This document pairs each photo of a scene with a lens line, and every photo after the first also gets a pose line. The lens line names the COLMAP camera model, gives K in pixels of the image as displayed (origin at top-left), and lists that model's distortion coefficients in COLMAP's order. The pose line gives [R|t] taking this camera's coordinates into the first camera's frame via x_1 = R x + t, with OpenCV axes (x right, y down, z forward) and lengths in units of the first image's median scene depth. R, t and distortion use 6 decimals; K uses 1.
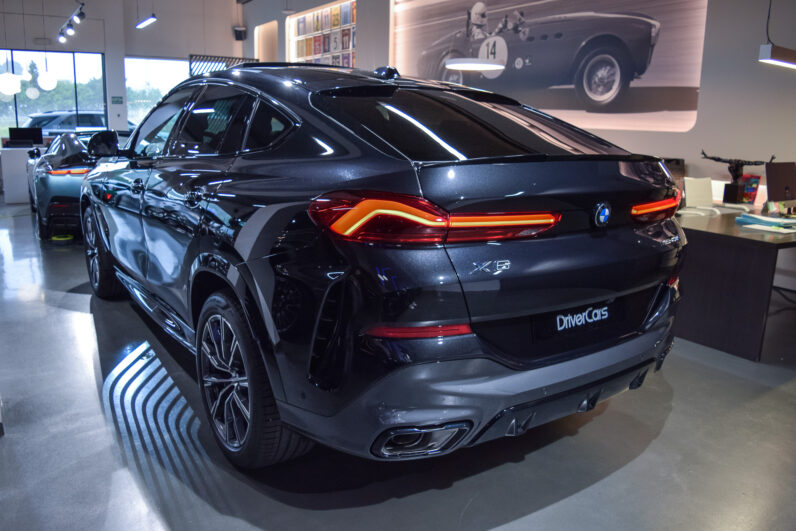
lens RADIAL K [[629.3, 0, 398.0], [0, 629.3, 265.5], [0, 0, 1]] dist [-0.080613, -0.001684]
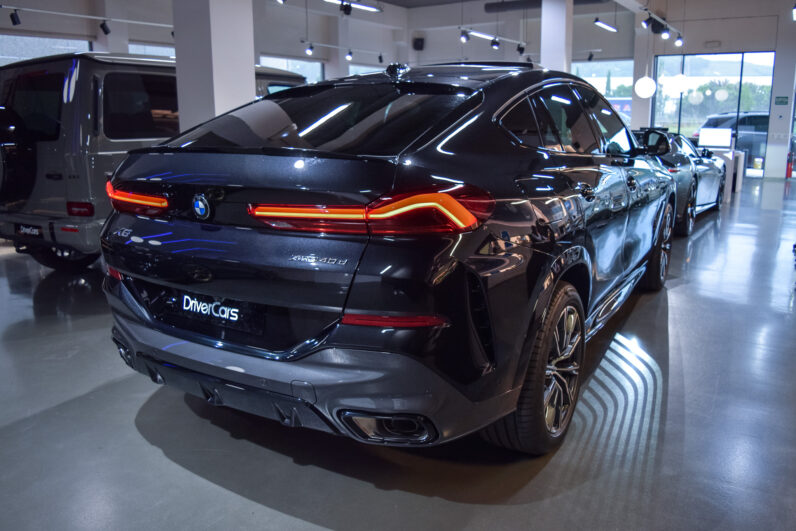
lens RADIAL K [[629.3, 0, 398.0], [0, 629.3, 265.5], [0, 0, 1]] dist [-0.080613, -0.001684]
pose [[0.388421, 0.181382, -0.903454, 1.286792], [-0.185366, 0.975774, 0.116207, -0.154273], [0.902645, 0.122332, 0.412633, 0.835684]]
